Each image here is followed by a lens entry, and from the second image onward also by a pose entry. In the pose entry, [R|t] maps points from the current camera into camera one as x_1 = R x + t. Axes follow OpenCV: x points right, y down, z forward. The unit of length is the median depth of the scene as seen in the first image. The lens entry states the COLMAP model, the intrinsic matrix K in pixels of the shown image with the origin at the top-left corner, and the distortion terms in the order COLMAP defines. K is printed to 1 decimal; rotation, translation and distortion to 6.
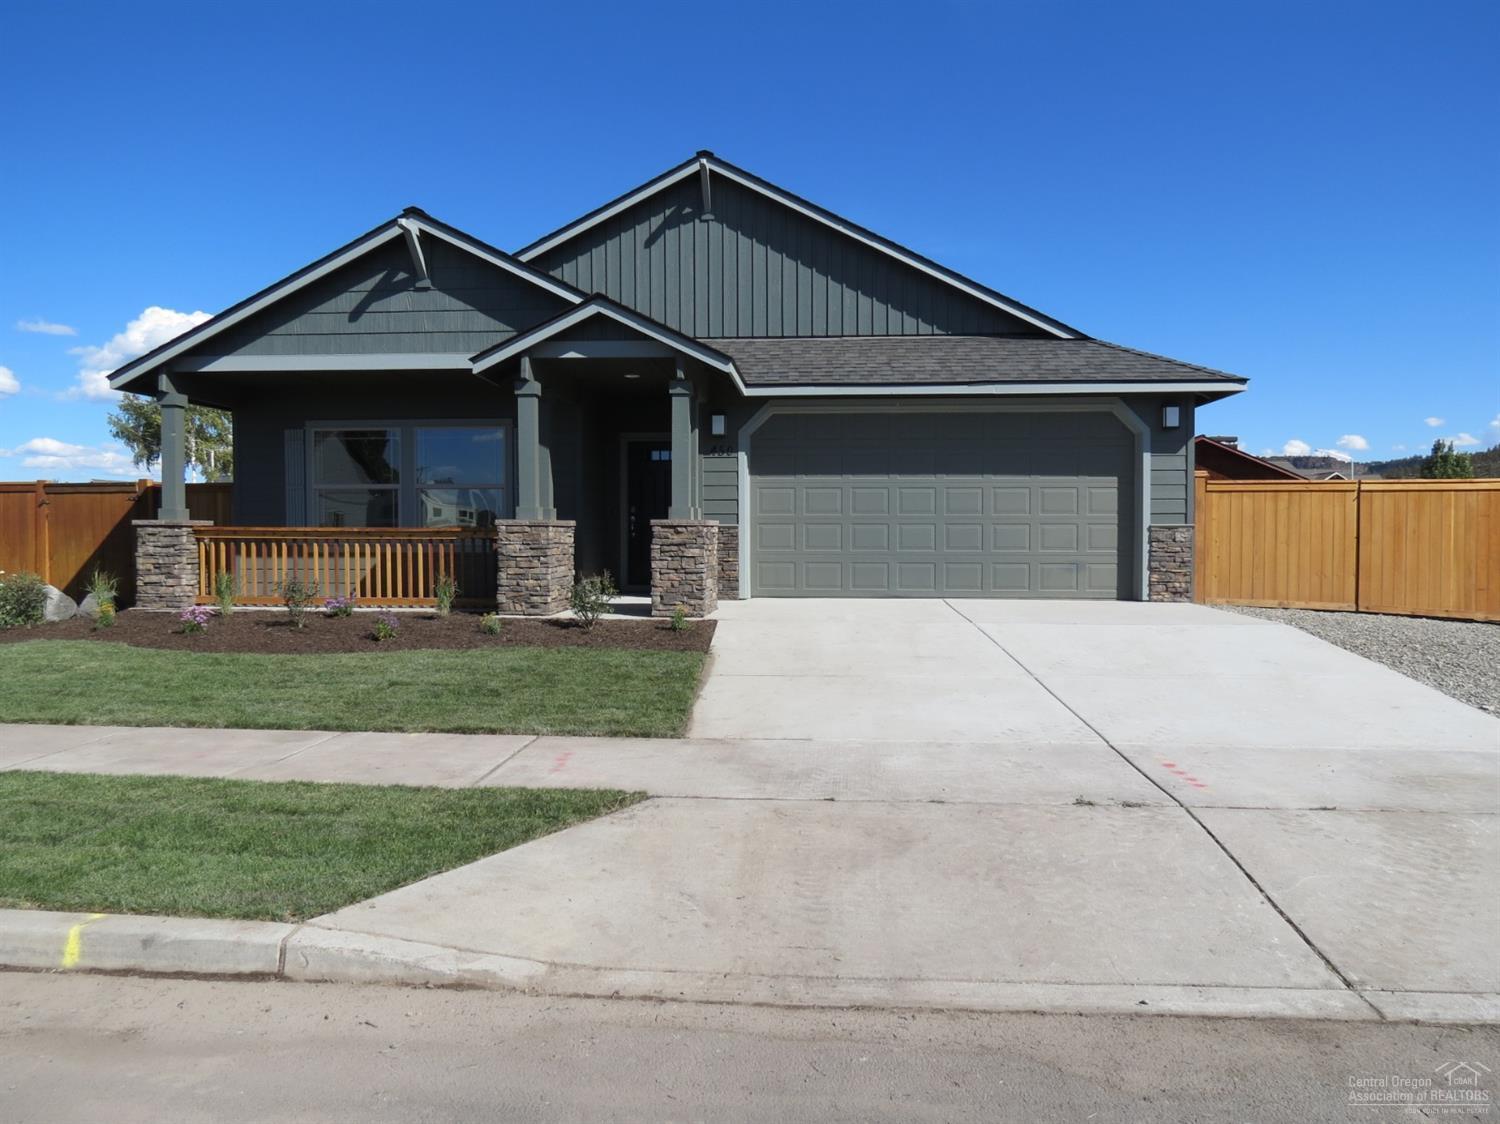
lens RADIAL K [[1063.7, 0, 747.0], [0, 1063.7, 558.2], [0, 0, 1]] dist [-0.028959, 0.008939]
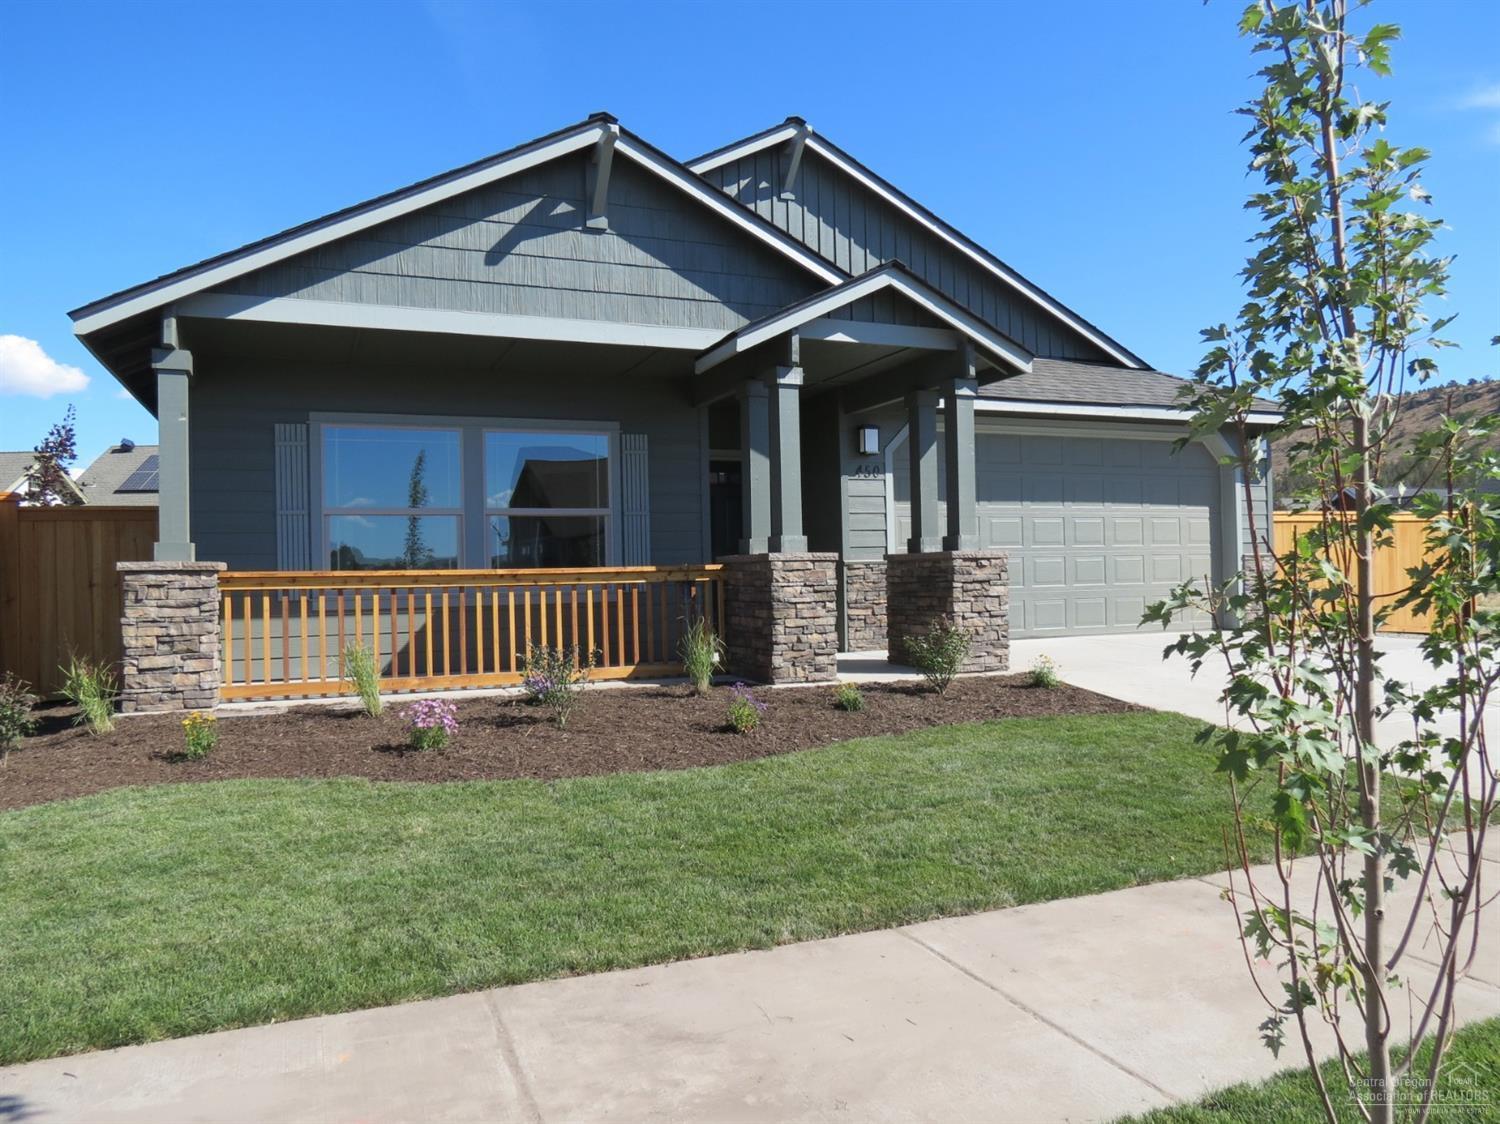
lens RADIAL K [[1063.7, 0, 748.4], [0, 1063.7, 559.7], [0, 0, 1]] dist [-0.028959, 0.008939]
pose [[0.894281, -0.012996, 0.447317, -0.499027], [0.031545, 0.998922, -0.034044, -0.006396], [-0.446392, 0.044556, 0.893727, 0.308291]]
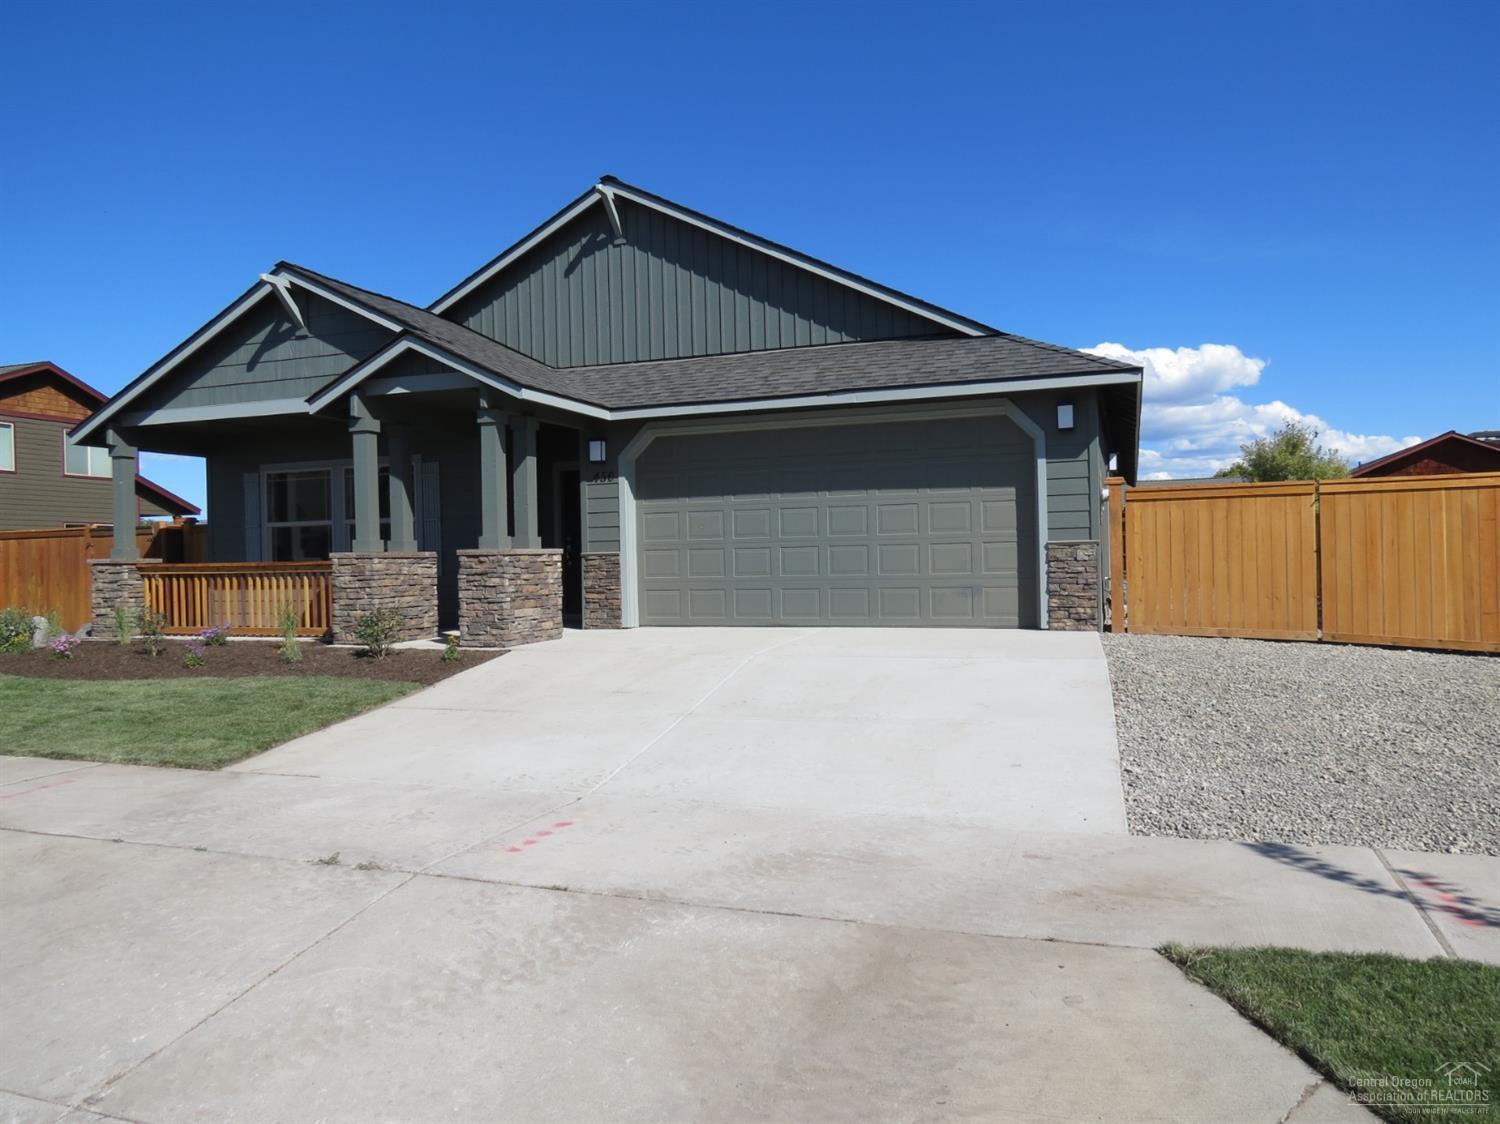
lens RADIAL K [[1063.7, 0, 746.9], [0, 1063.7, 557.1], [0, 0, 1]] dist [-0.028959, 0.008939]
pose [[0.963094, -0.020215, -0.268404, 0.378416], [0.013694, 0.999564, -0.026145, 0.000546], [0.268815, 0.021505, 0.962952, 0.094825]]
